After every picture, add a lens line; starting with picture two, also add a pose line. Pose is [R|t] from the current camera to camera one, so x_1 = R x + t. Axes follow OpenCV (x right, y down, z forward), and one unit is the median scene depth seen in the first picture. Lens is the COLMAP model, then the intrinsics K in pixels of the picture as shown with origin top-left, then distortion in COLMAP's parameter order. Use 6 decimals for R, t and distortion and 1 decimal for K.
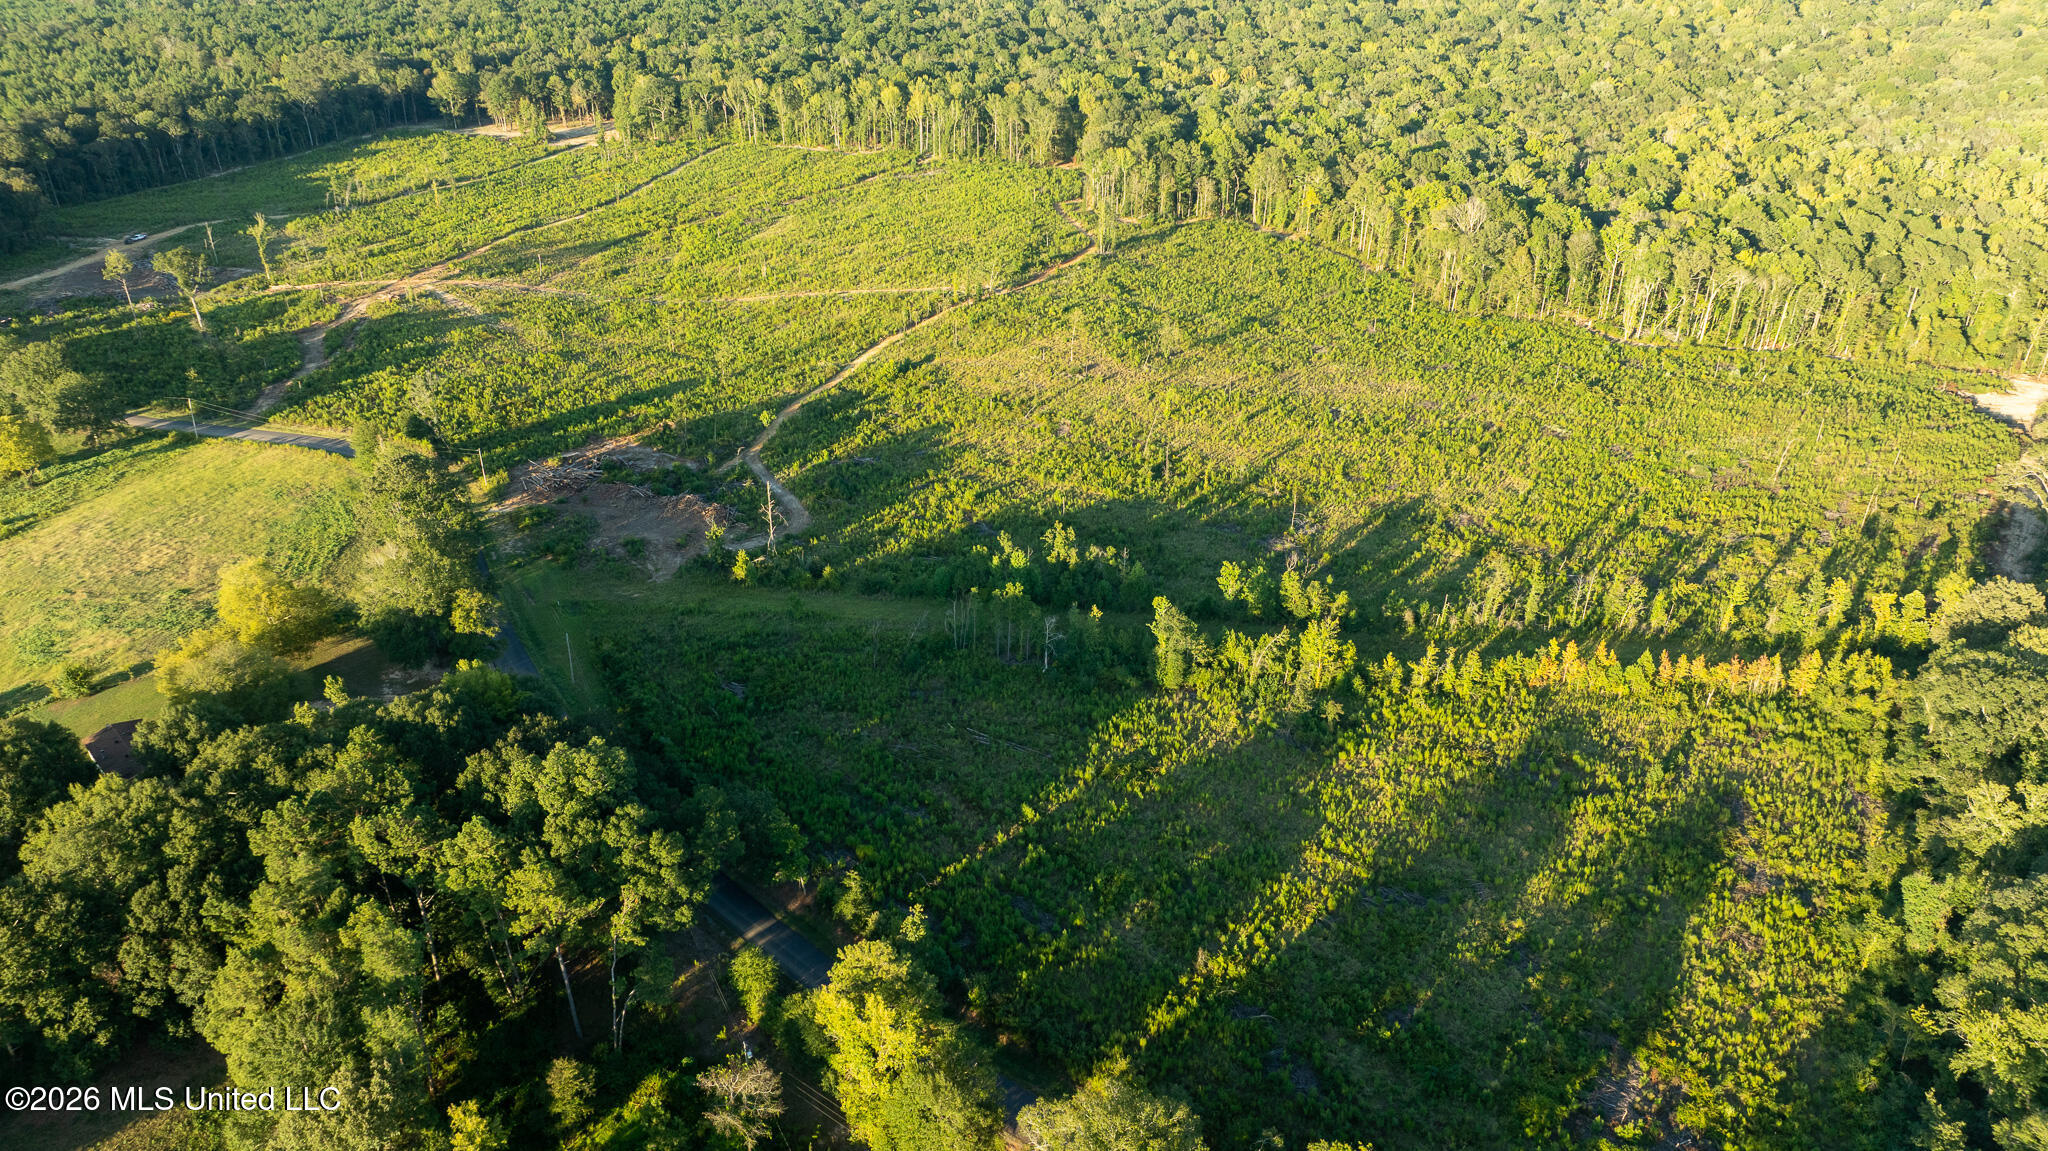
lens RADIAL K [[1451.6, 0, 1026.7], [0, 1451.6, 576.6], [0, 0, 1]] dist [-0.034468, 0.043006]
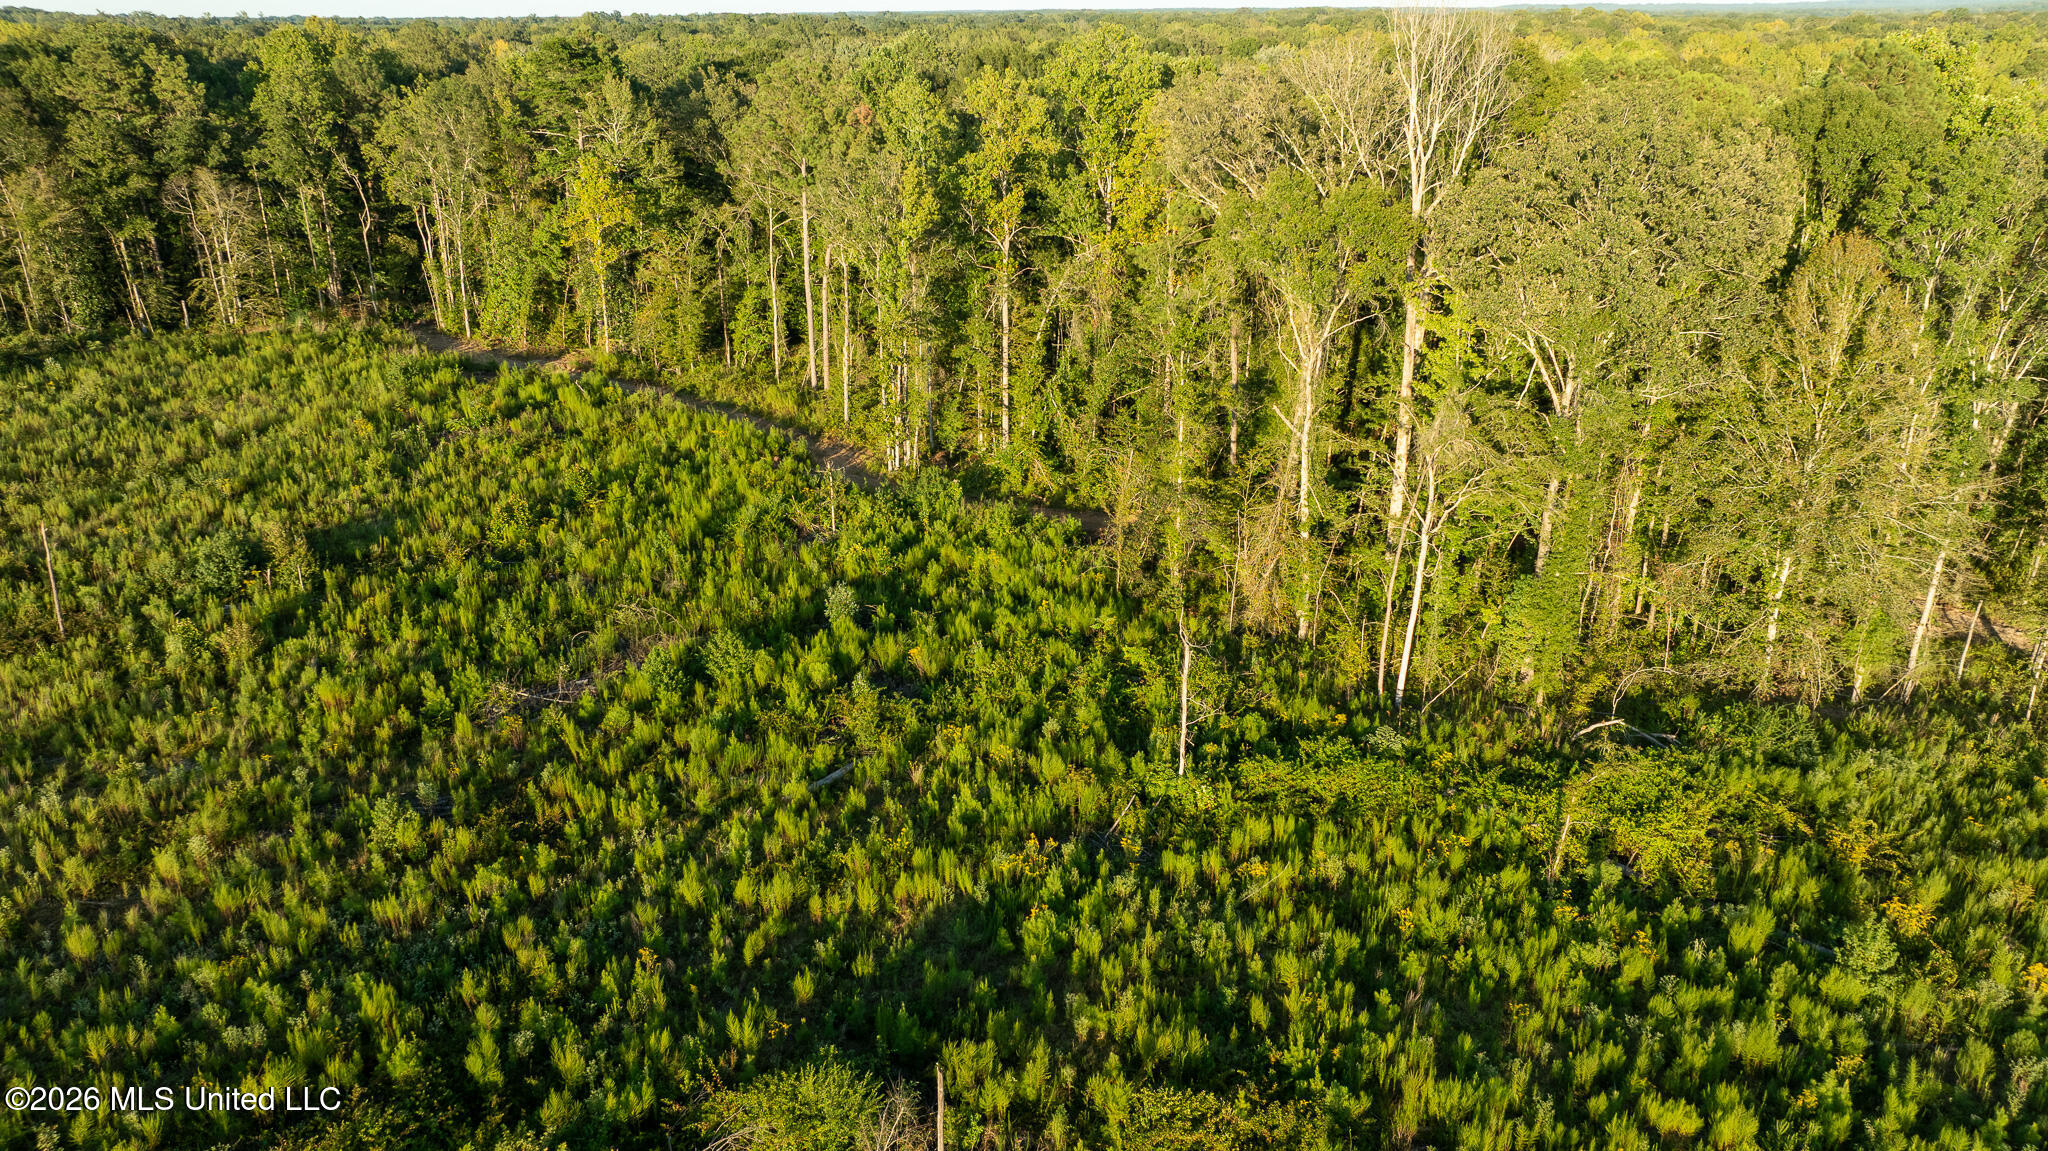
lens RADIAL K [[1451.6, 0, 1023.5], [0, 1451.6, 571.7], [0, 0, 1]] dist [-0.034468, 0.043006]
pose [[0.945339, -0.116570, 0.304542, 0.182976], [0.152427, 0.983576, -0.096668, -0.163402], [-0.288271, 0.137804, 0.947581, 0.750453]]
